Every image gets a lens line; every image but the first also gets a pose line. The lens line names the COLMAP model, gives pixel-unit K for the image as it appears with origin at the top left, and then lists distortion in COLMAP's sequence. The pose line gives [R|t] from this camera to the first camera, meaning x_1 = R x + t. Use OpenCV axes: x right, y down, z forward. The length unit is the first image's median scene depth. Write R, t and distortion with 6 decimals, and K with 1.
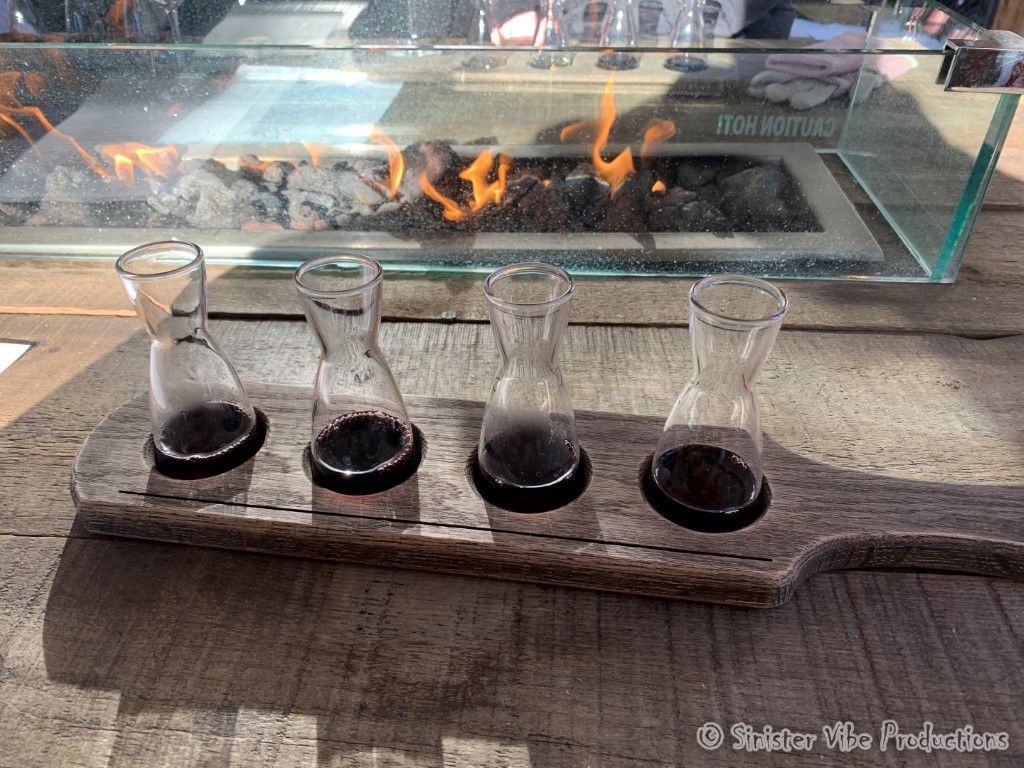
lens RADIAL K [[788.6, 0, 512.0], [0, 788.6, 384.0], [0, 0, 1]] dist [-0.012034, 0.012174]
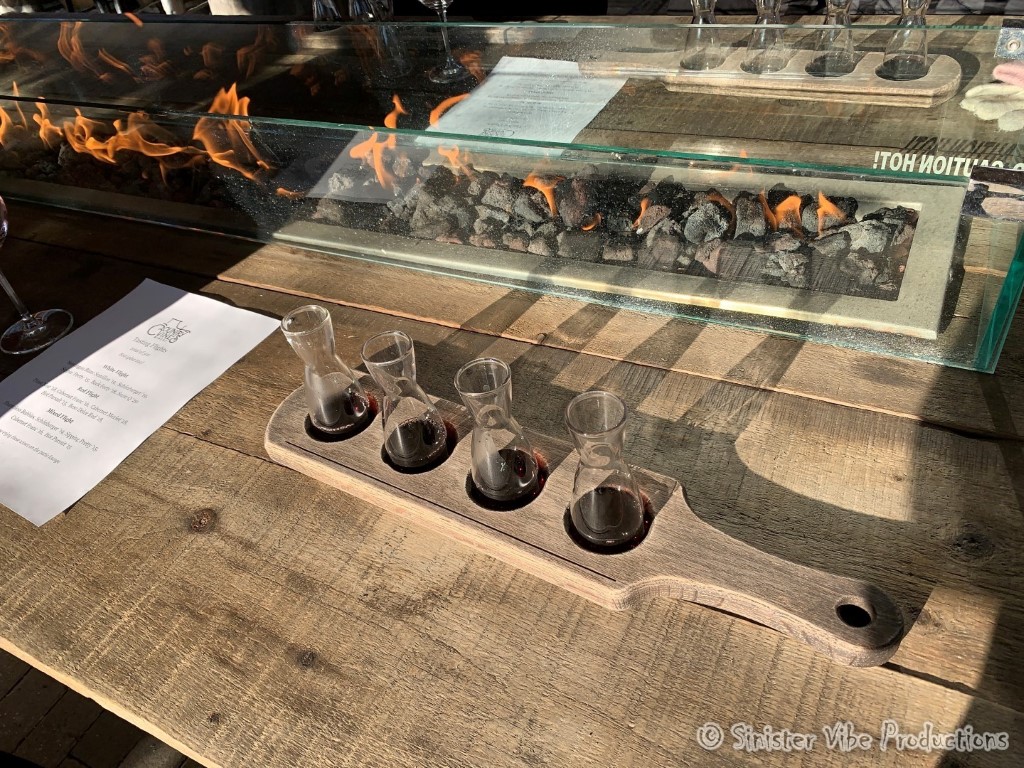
lens RADIAL K [[788.6, 0, 512.0], [0, 788.6, 384.0], [0, 0, 1]] dist [-0.012034, 0.012174]
pose [[0.902960, 0.178062, -0.391097, 0.290384], [-0.117408, 0.977709, 0.174069, -0.165733], [0.413375, -0.111259, 0.903738, -0.172195]]
